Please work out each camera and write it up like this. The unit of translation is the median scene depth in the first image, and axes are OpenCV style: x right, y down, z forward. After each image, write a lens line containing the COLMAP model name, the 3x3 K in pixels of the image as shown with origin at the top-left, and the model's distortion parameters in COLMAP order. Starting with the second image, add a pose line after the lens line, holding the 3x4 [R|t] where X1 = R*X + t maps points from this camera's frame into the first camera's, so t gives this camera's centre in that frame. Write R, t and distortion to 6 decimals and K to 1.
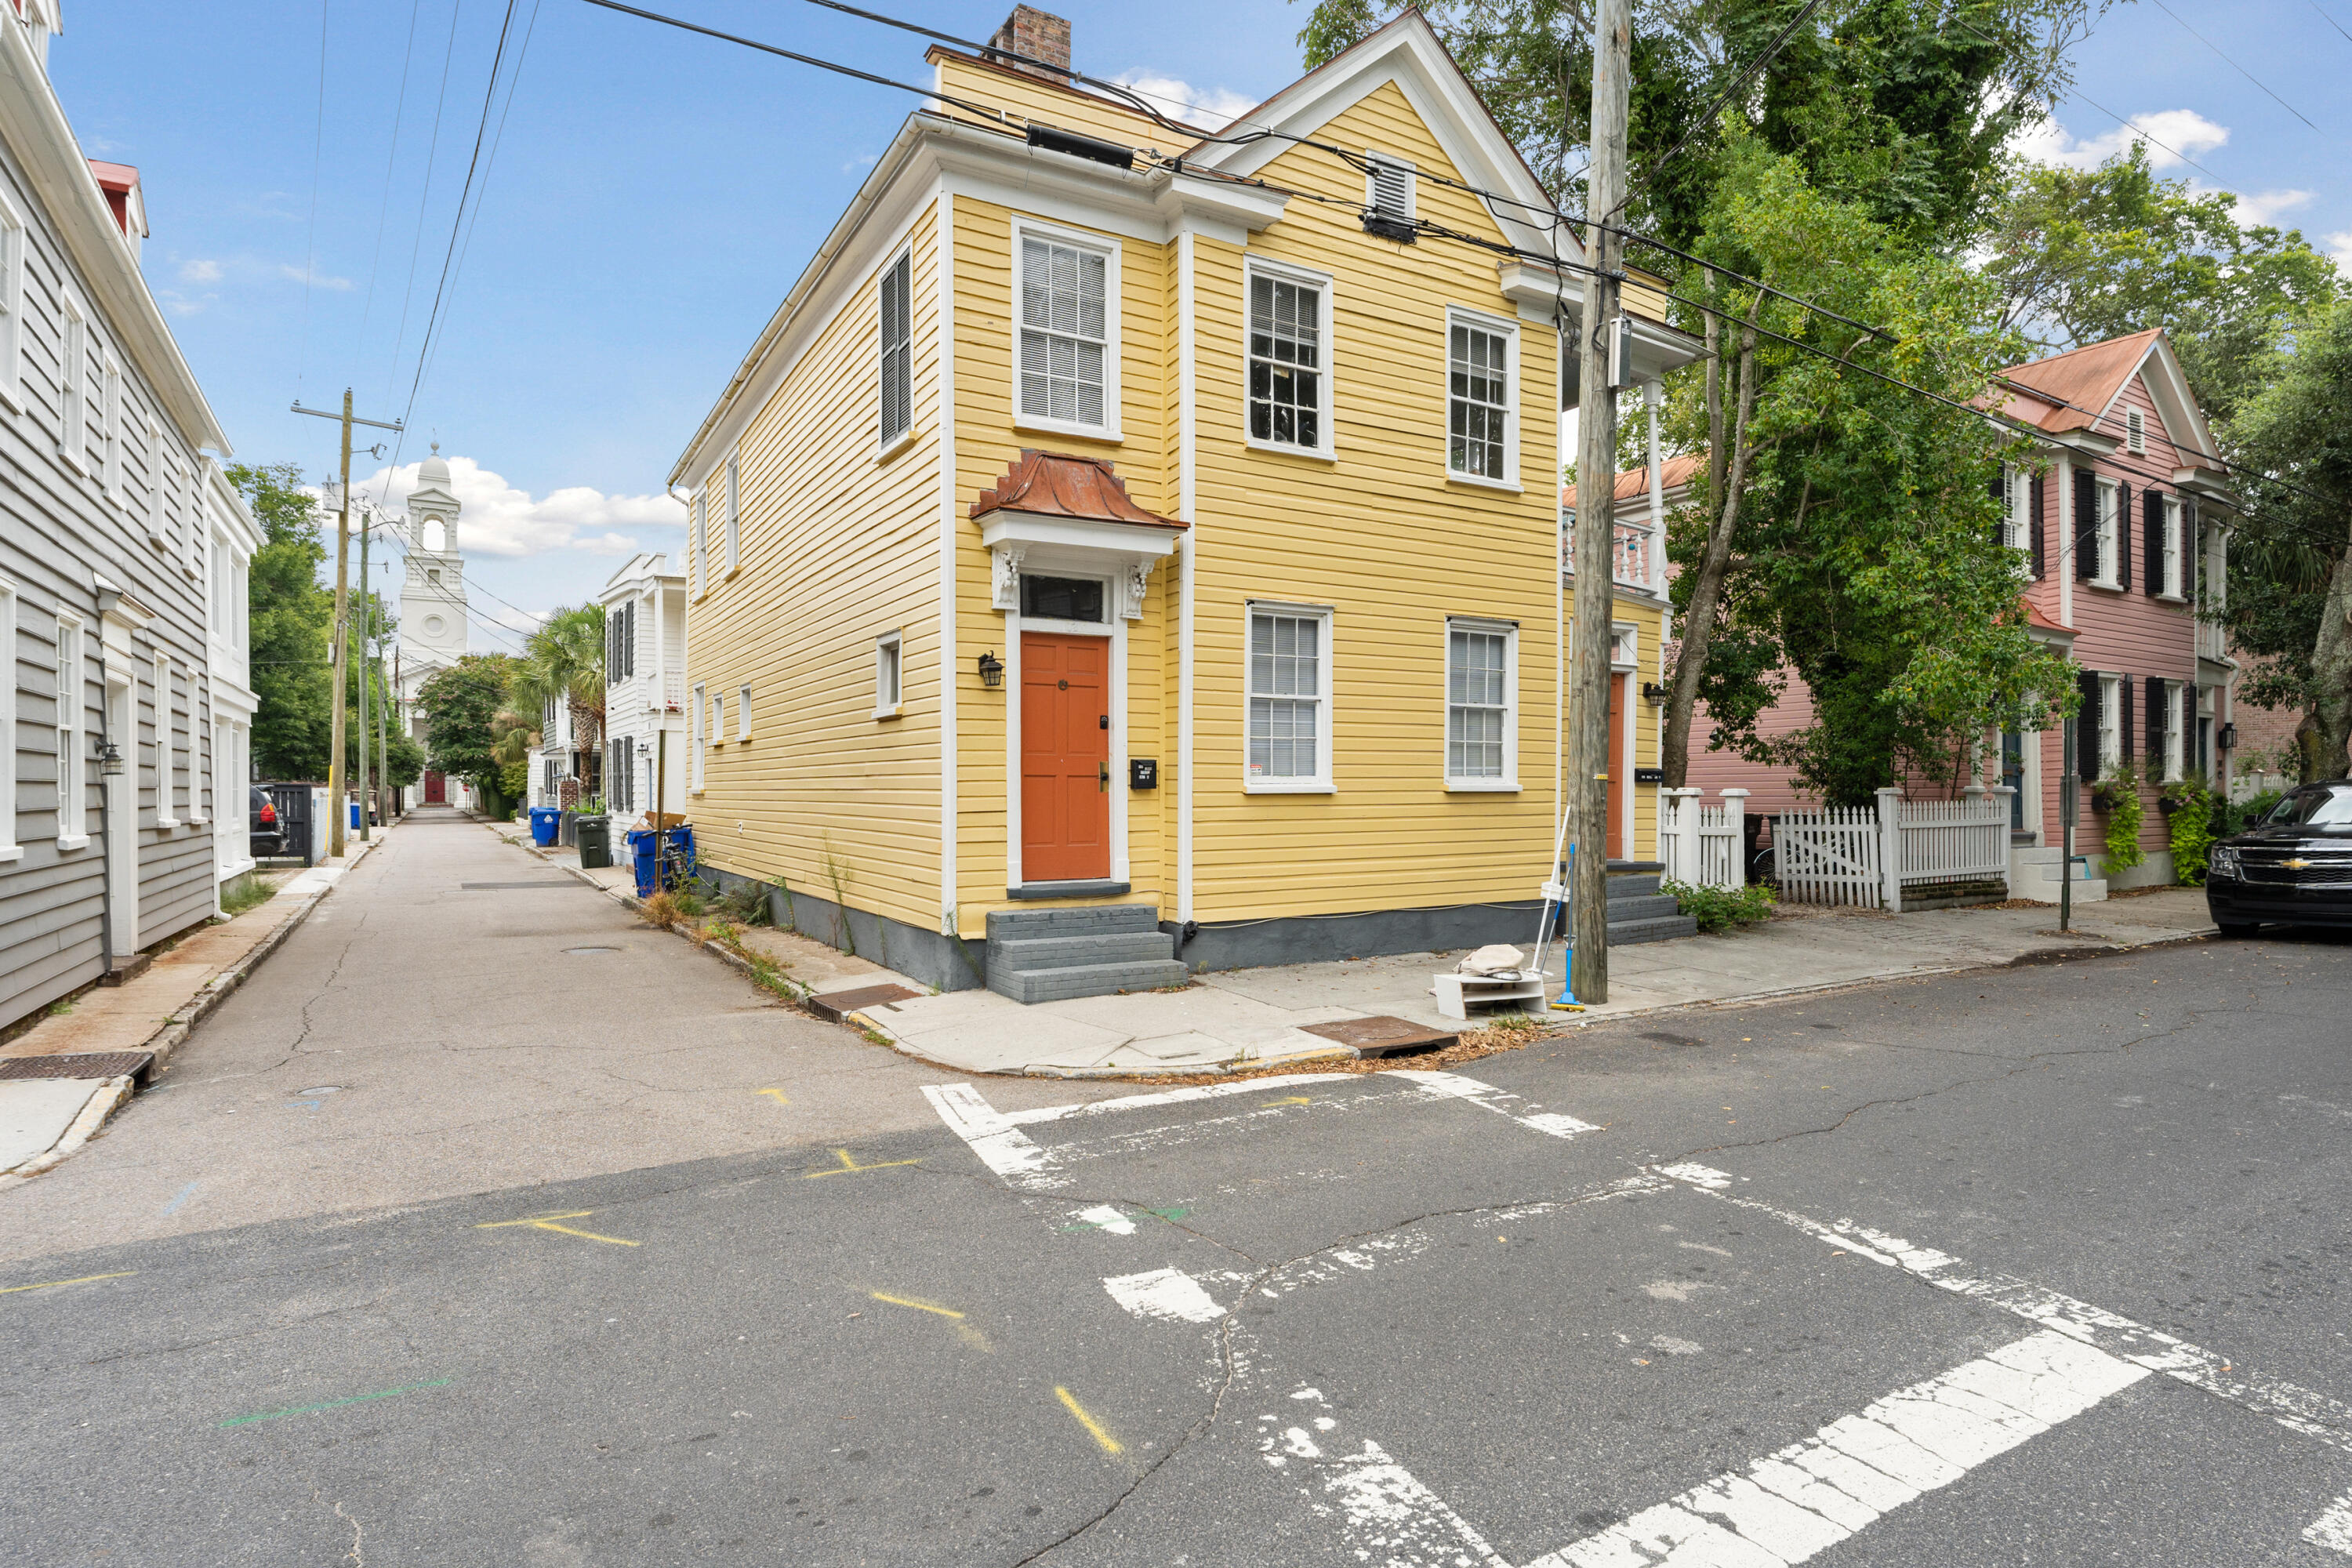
lens RADIAL K [[1257.4, 0, 1176.0], [0, 1257.4, 784.0], [0, 0, 1]] dist [0.002511, -0.000748]
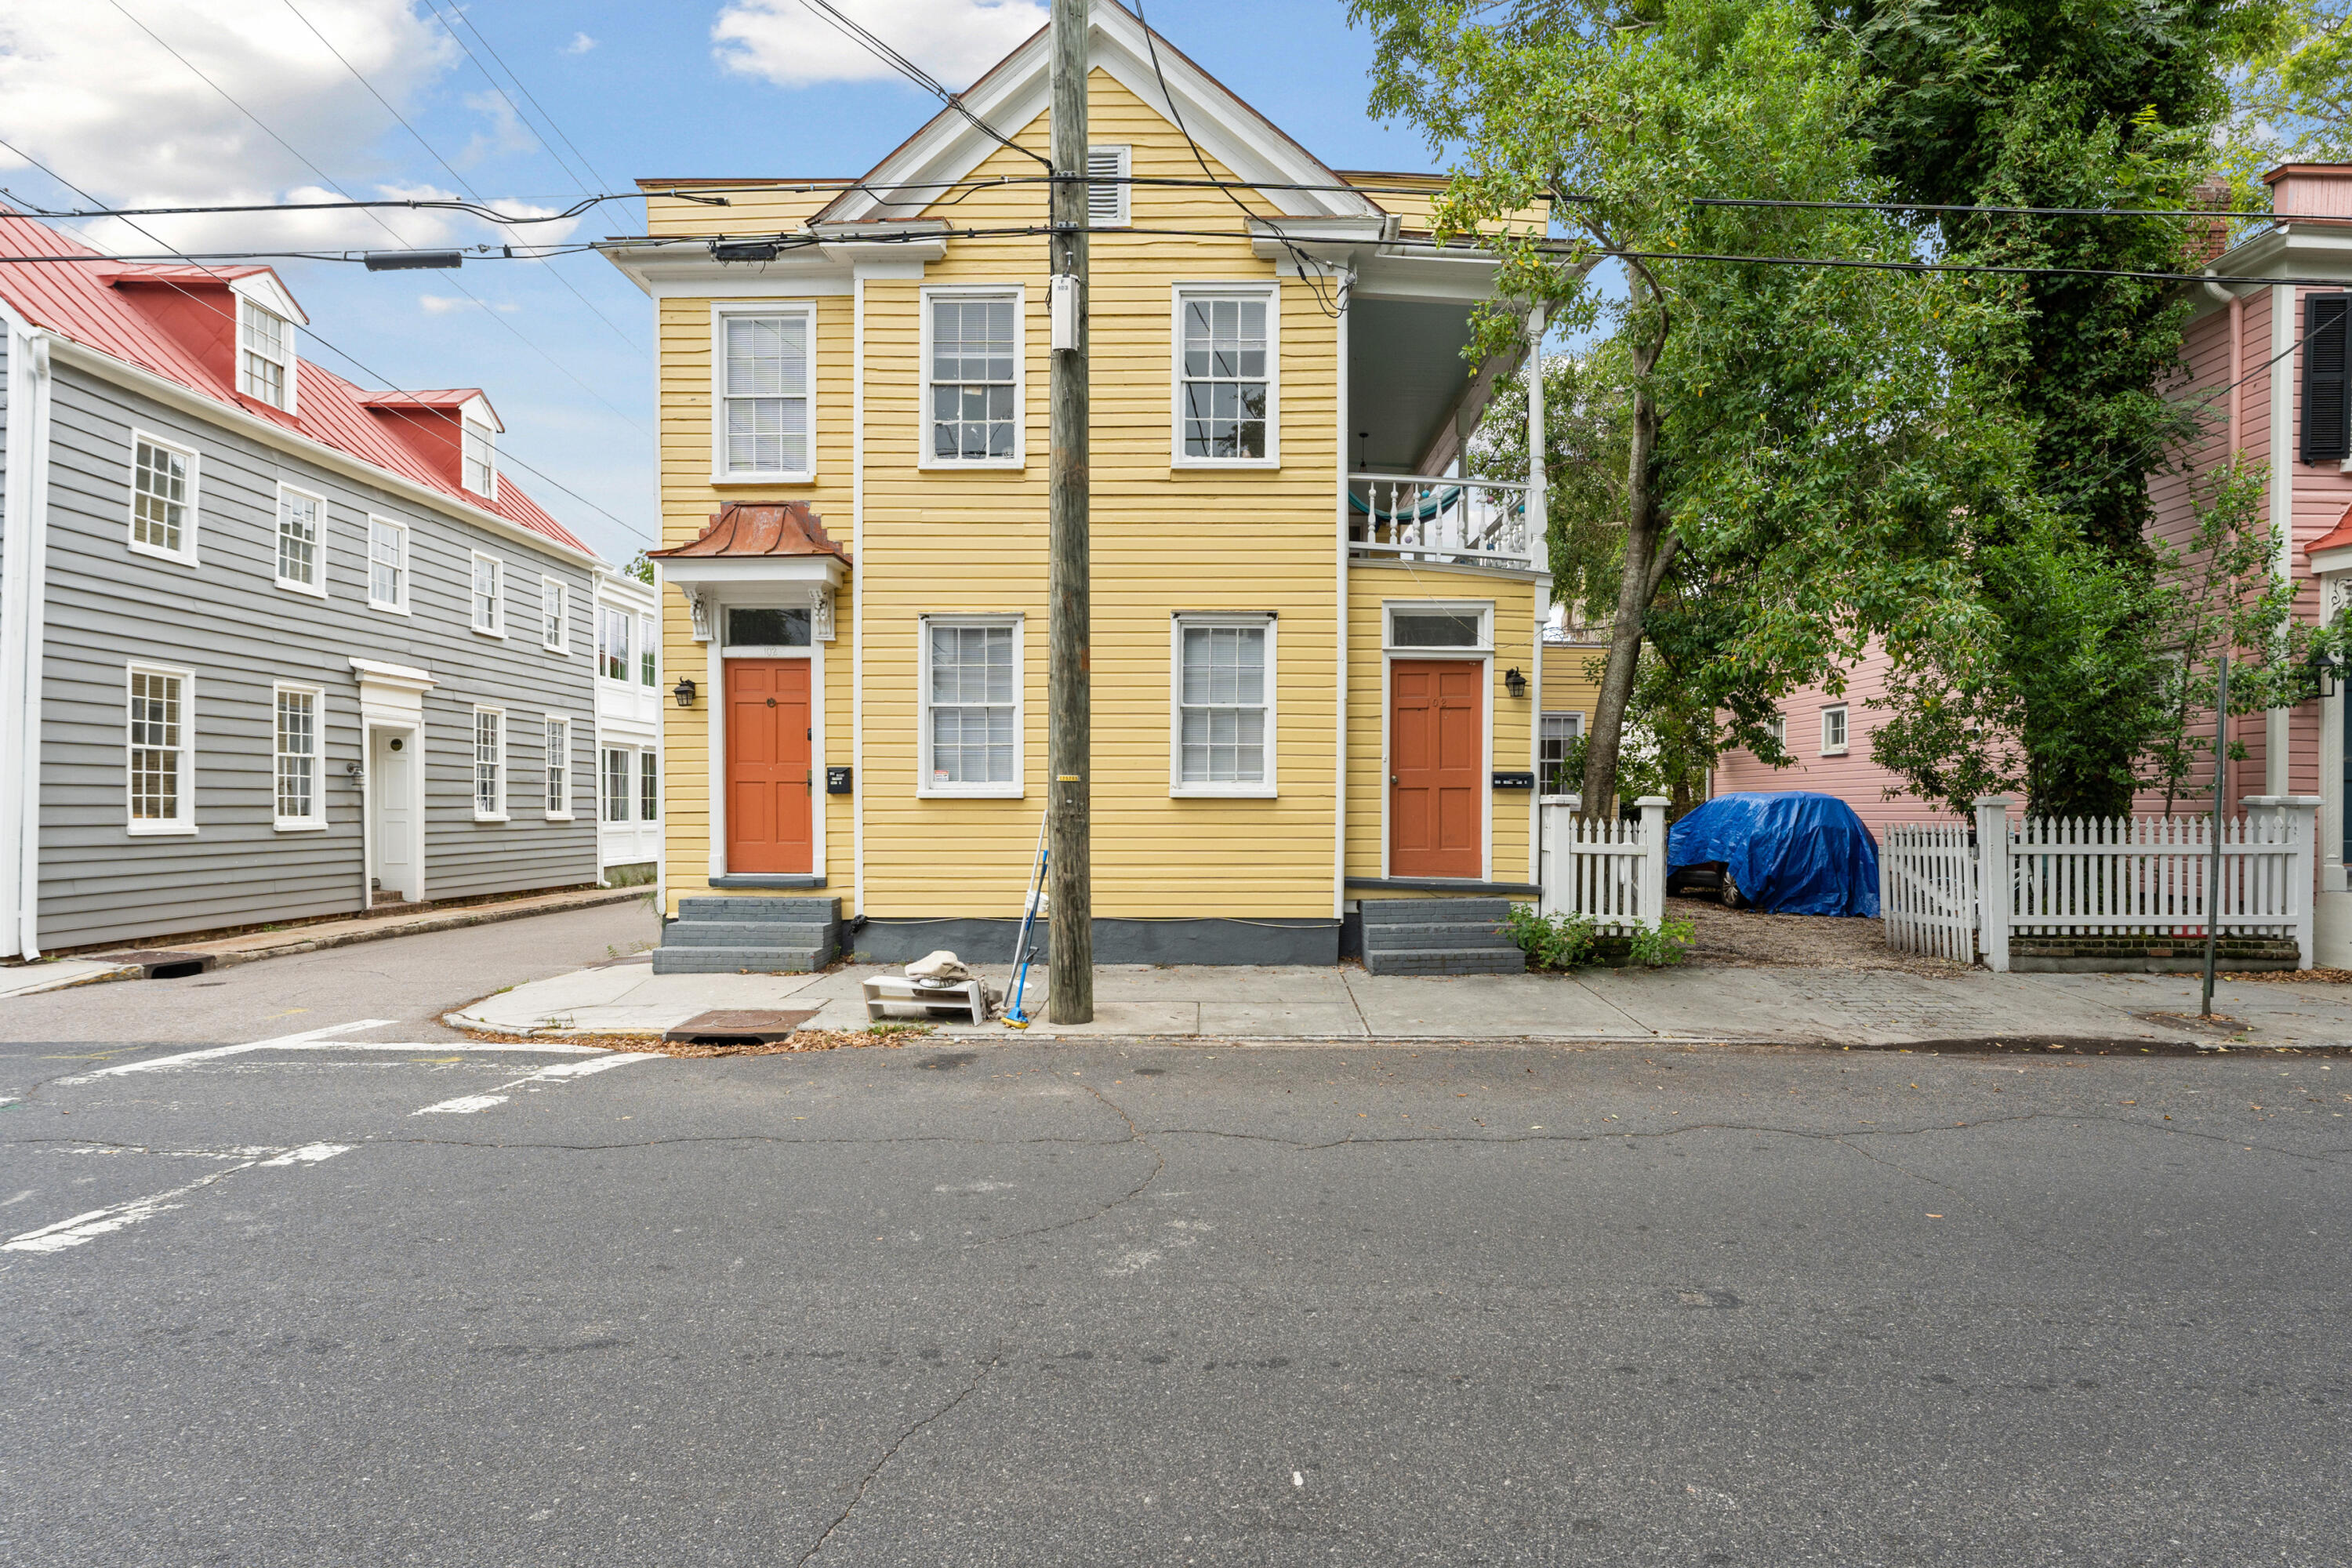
lens RADIAL K [[1161.6, 0, 1172.5], [0, 1161.6, 813.0], [0, 0, 1]] dist [-0.001496, 0.000484]
pose [[0.850856, 0.007077, -0.525351, 0.764367], [-0.002257, 0.999949, 0.009815, 0.010297], [0.525393, -0.007165, 0.850829, 0.286047]]
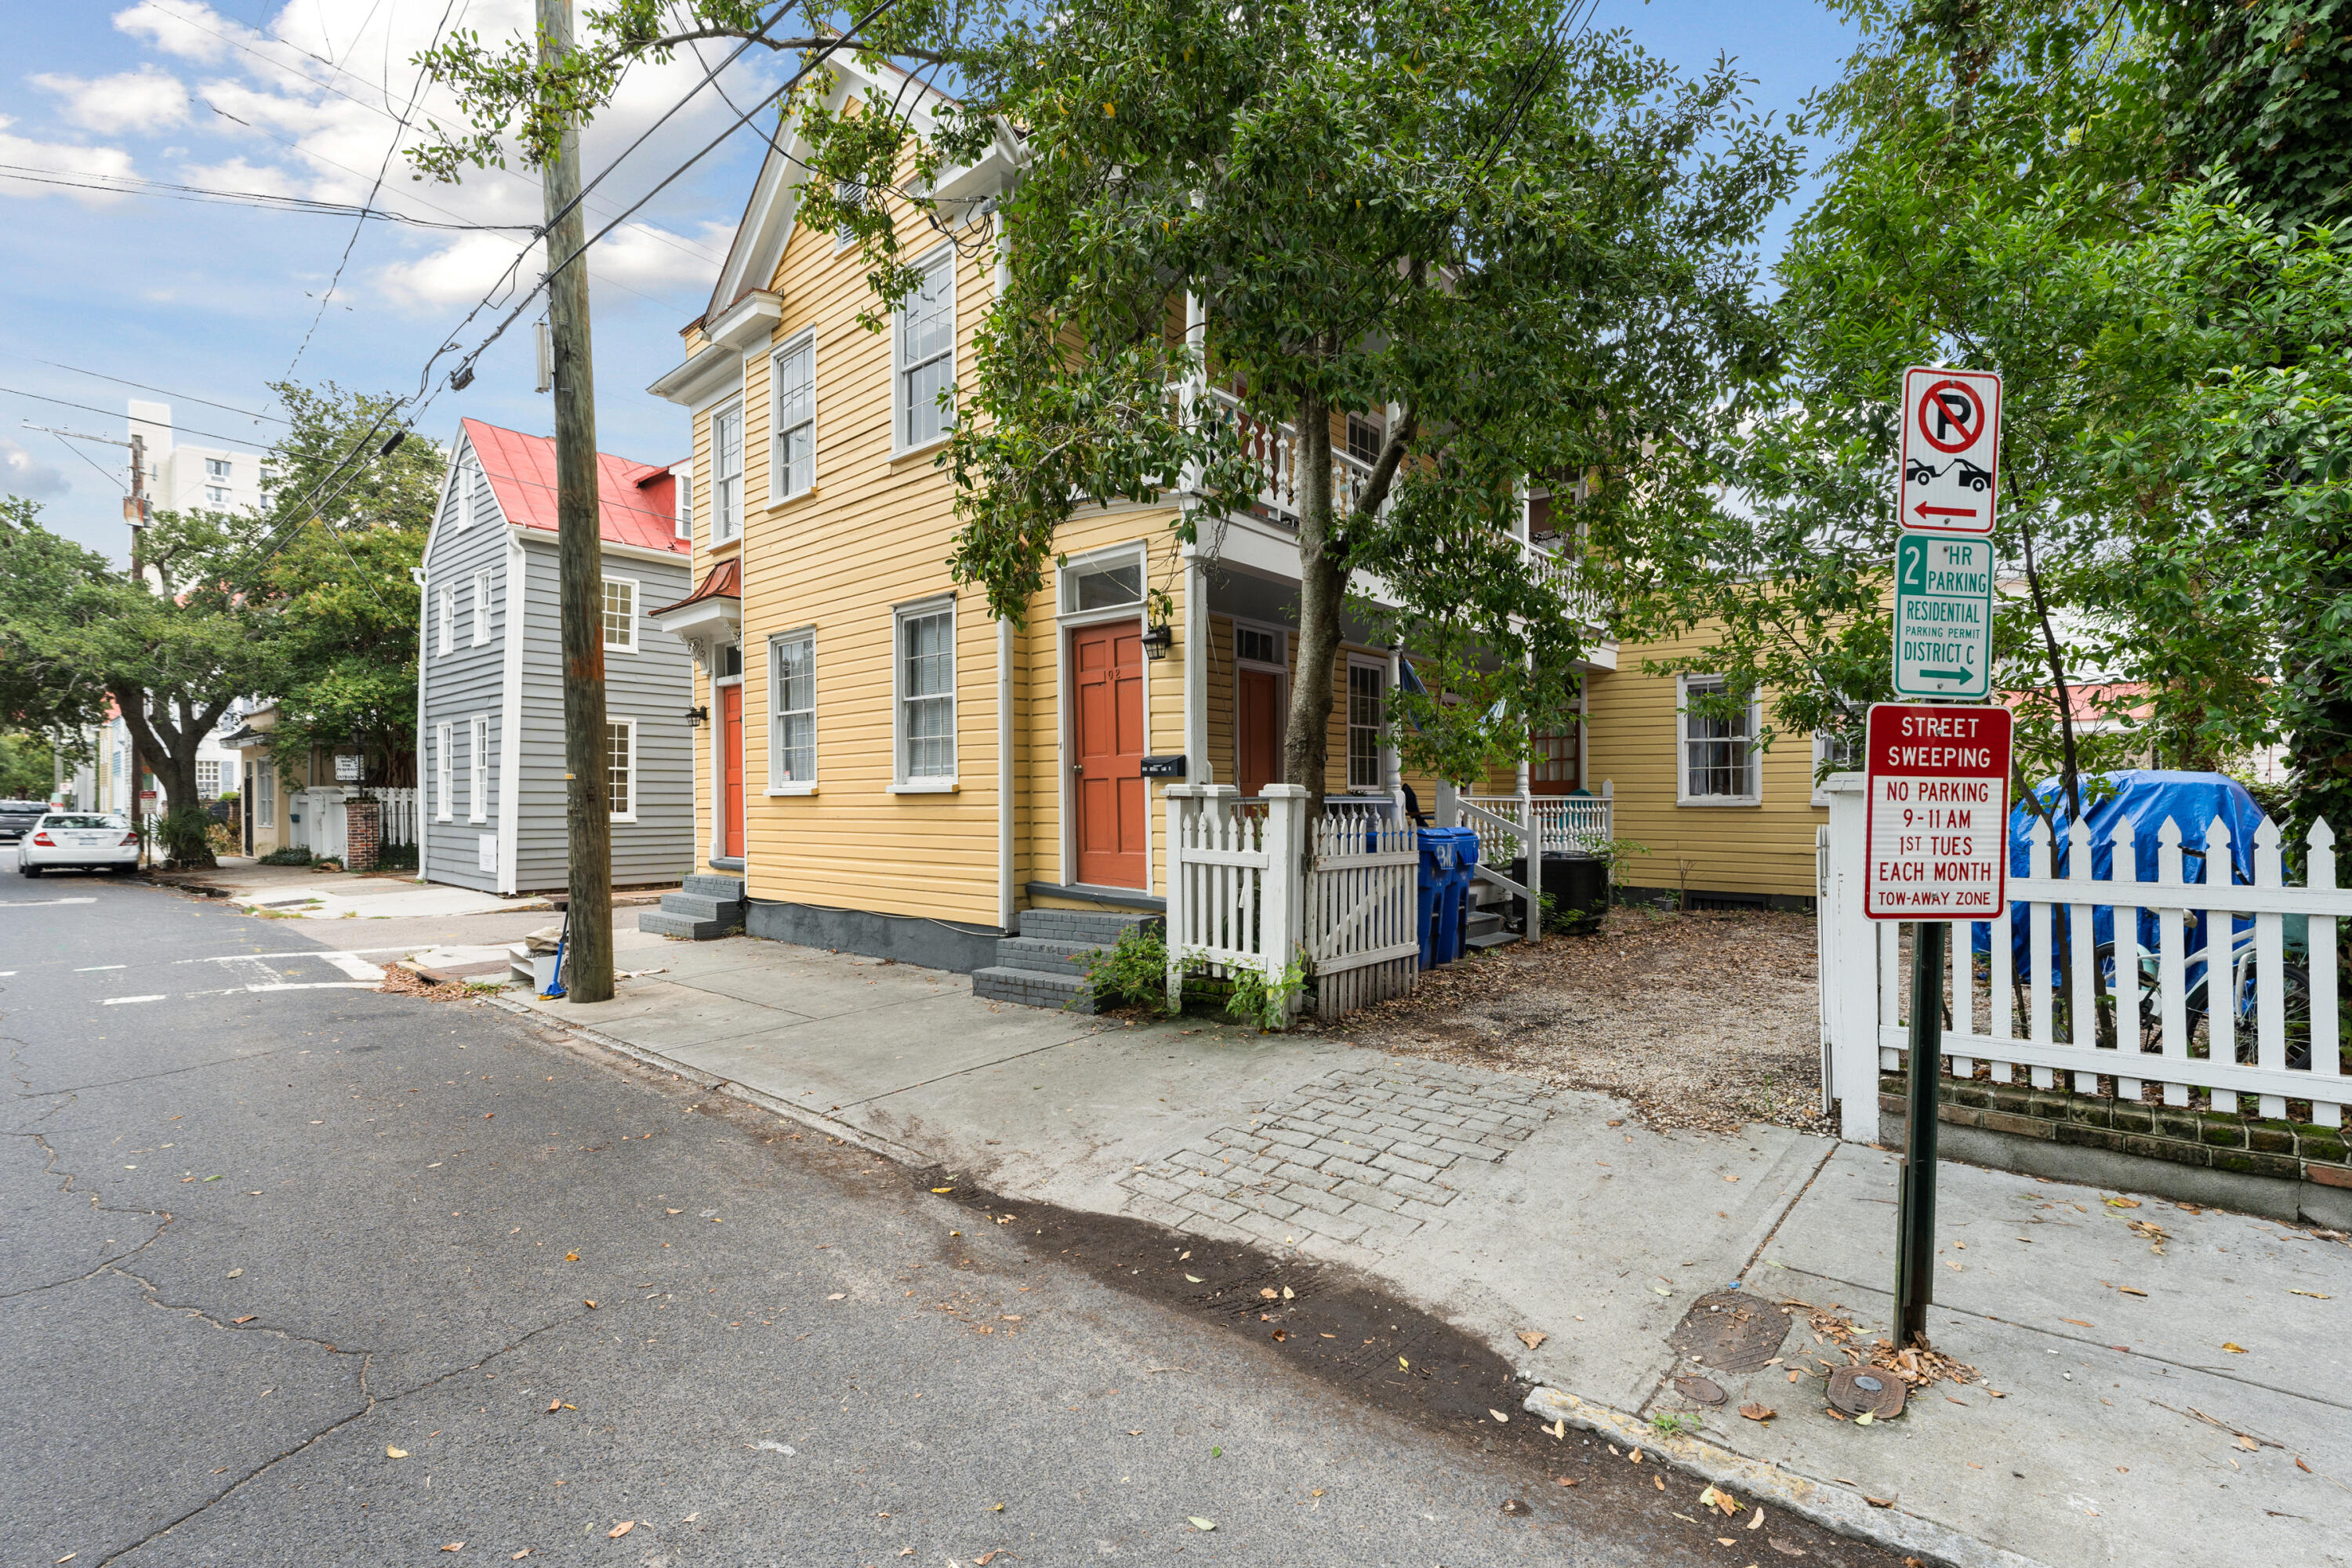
lens RADIAL K [[1037.1, 0, 1176.0], [0, 1037.1, 784.0], [0, 0, 1]] dist [0.001009, -0.000056]
pose [[0.305693, -0.015990, -0.951996, 1.153310], [0.006232, 0.999871, -0.014793, 0.013779], [0.952110, -0.001411, 0.305753, 1.089367]]
